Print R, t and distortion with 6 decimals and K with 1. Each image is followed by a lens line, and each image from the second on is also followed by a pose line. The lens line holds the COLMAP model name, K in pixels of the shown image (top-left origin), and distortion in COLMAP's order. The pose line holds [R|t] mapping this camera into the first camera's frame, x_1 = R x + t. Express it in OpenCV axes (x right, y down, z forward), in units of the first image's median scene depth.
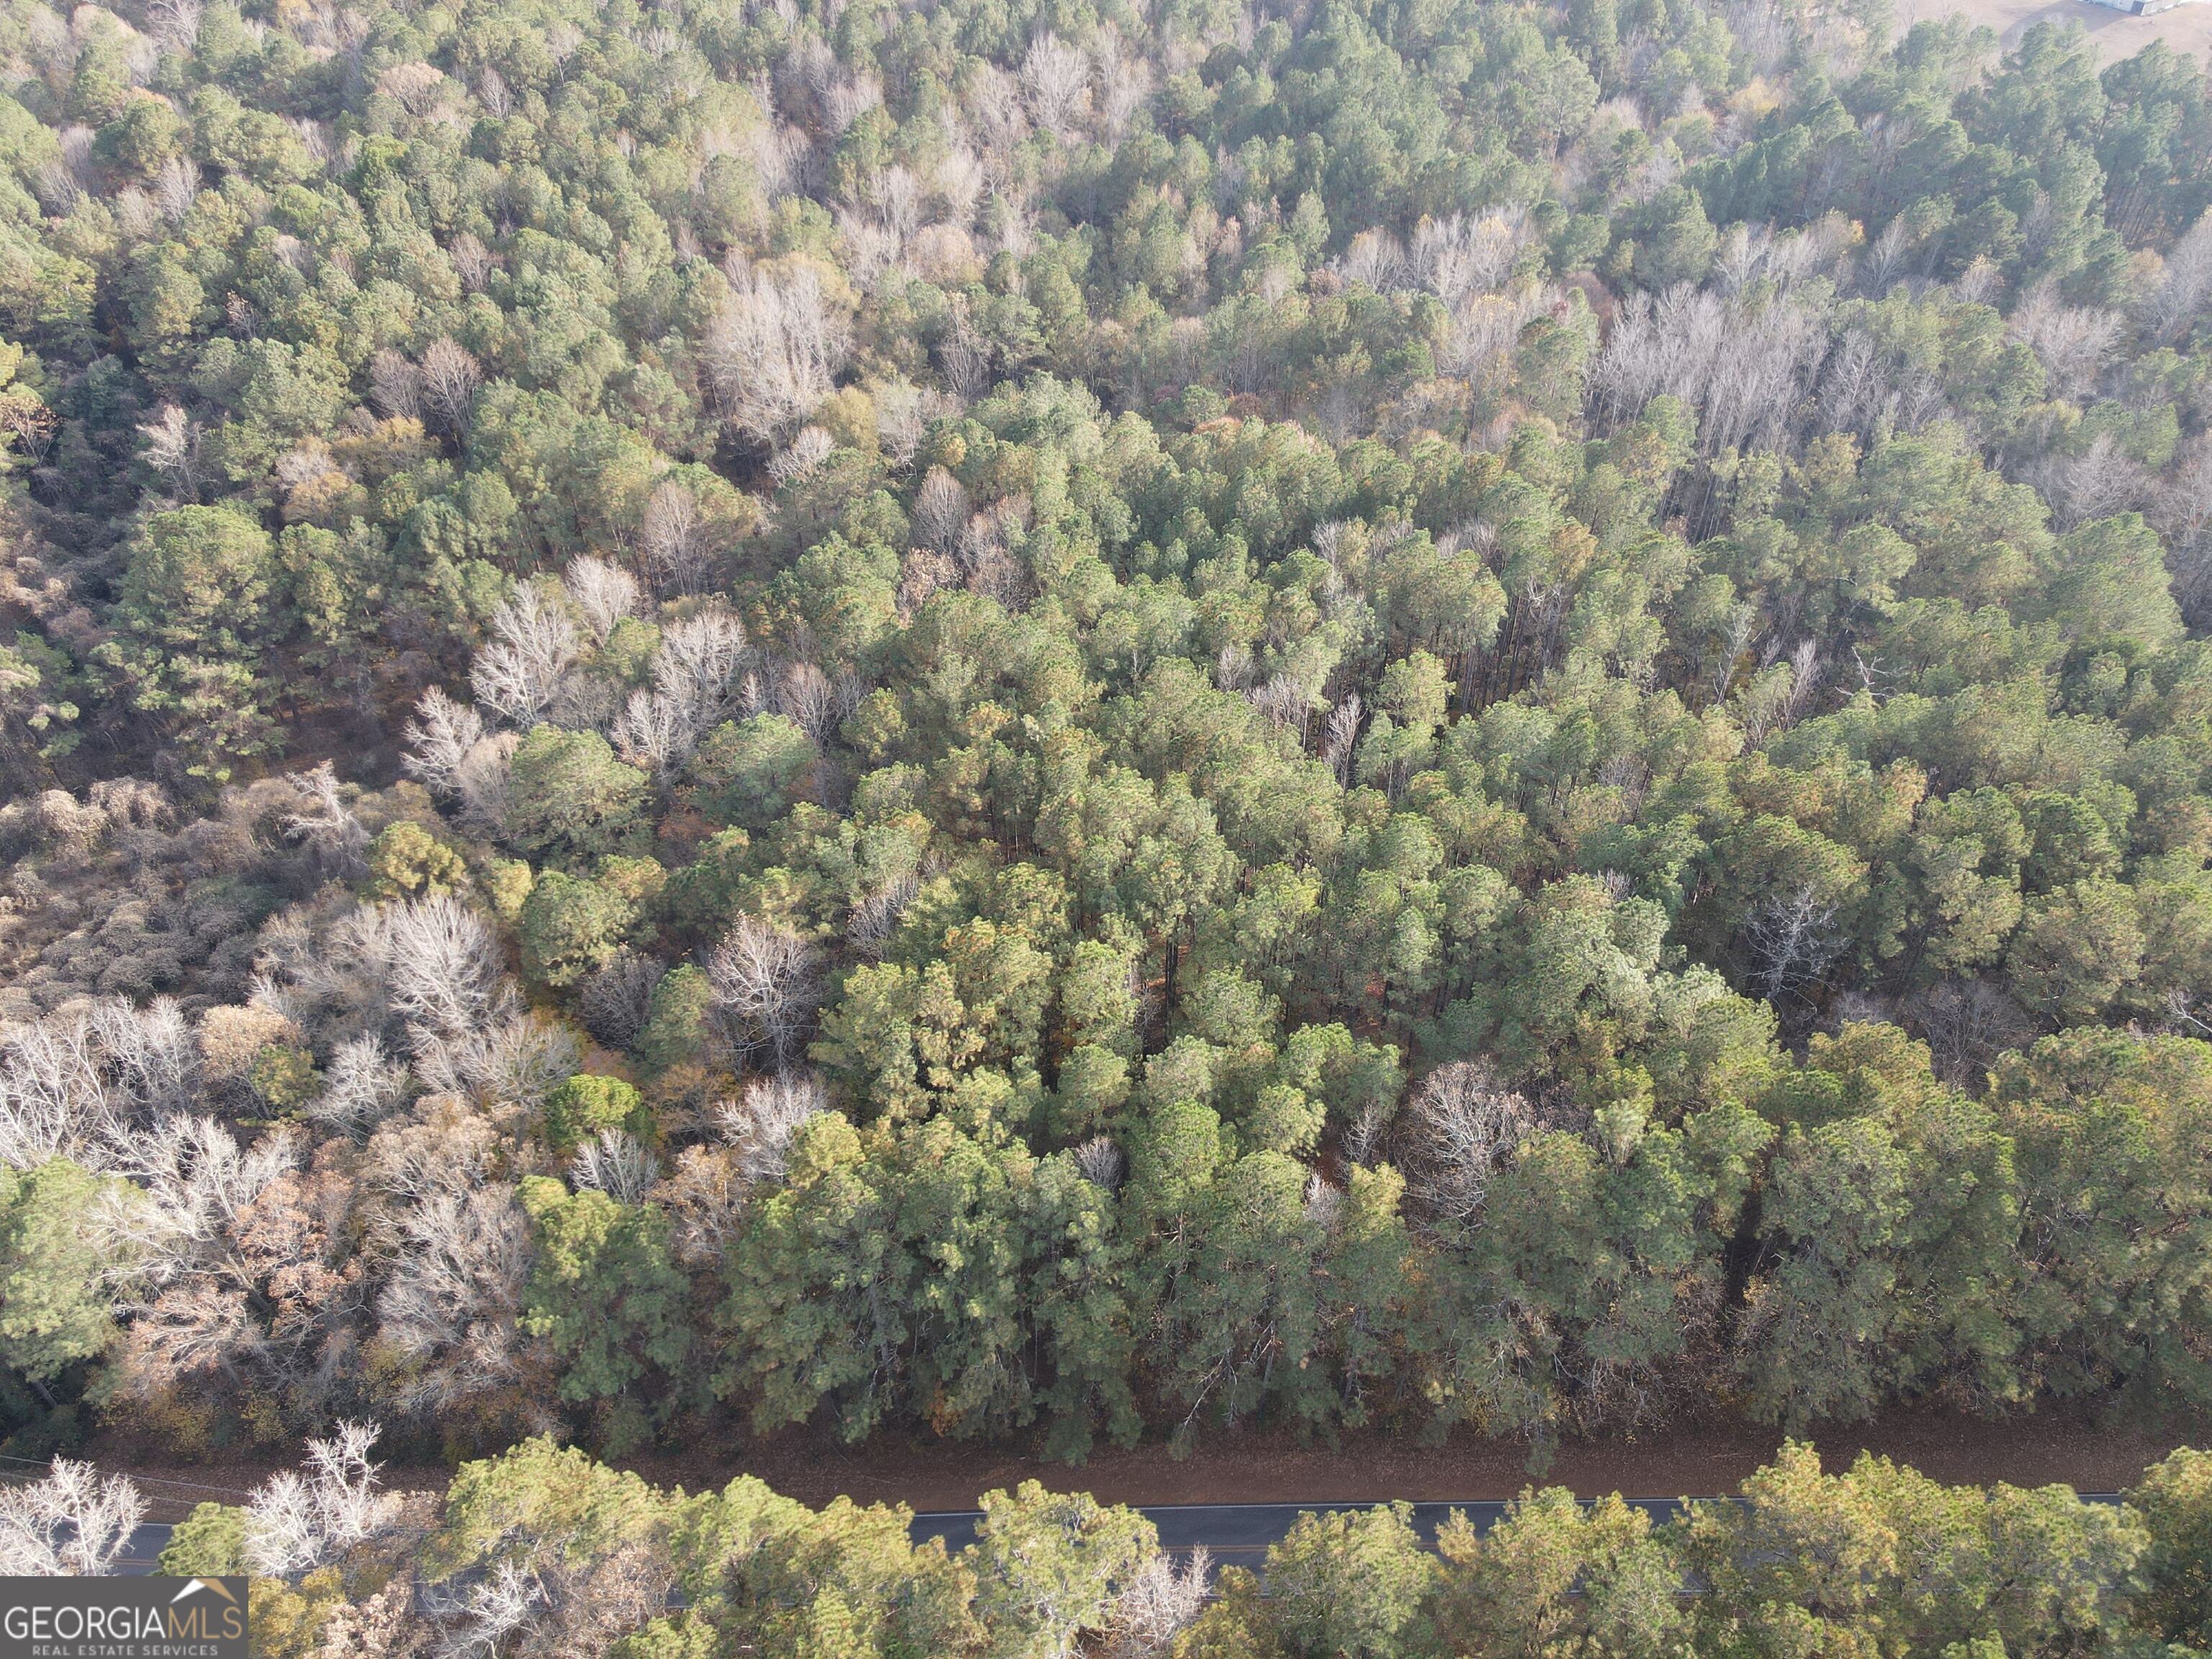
lens RADIAL K [[1616.8, 0, 1106.0], [0, 1616.8, 829.5], [0, 0, 1]] dist [0.033750, -0.013863]
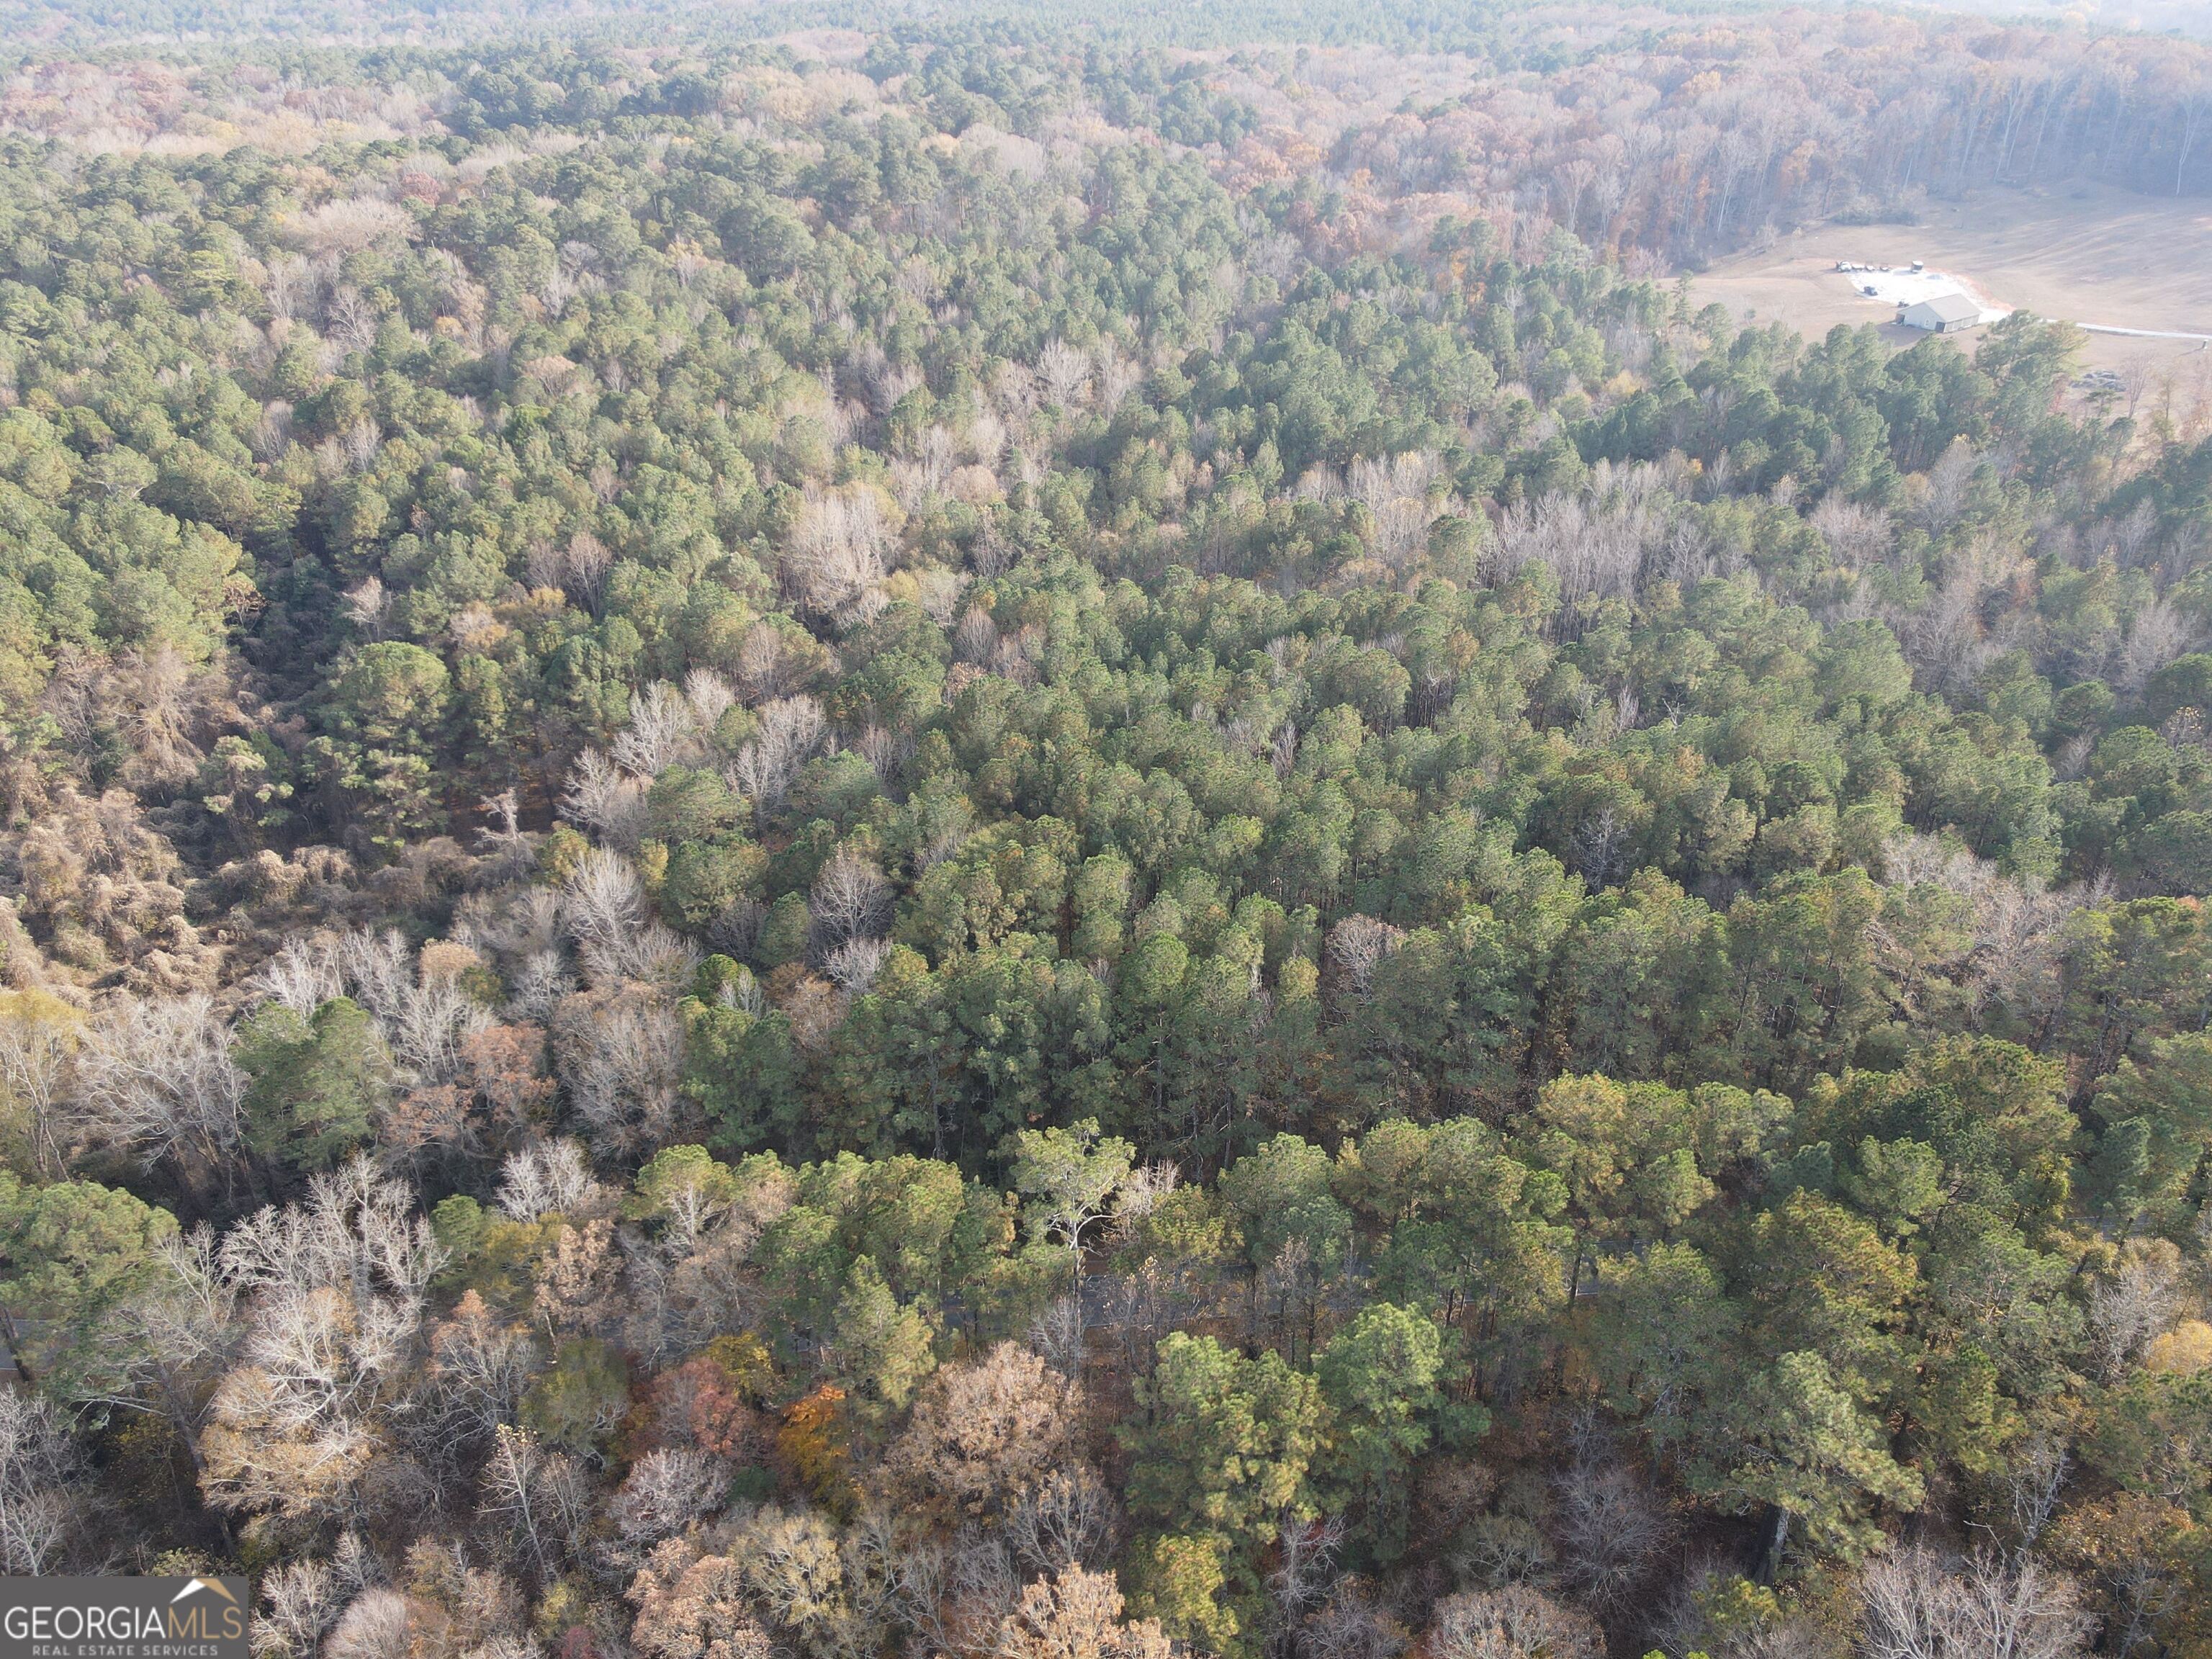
lens RADIAL K [[1609.1, 0, 1106.0], [0, 1609.1, 829.5], [0, 0, 1]] dist [-0.025749, 0.125498]
pose [[0.999997, 0.001114, 0.002213, -0.001718], [-0.000654, 0.980238, -0.197821, 0.180963], [-0.002389, 0.197819, 0.980236, -0.193249]]
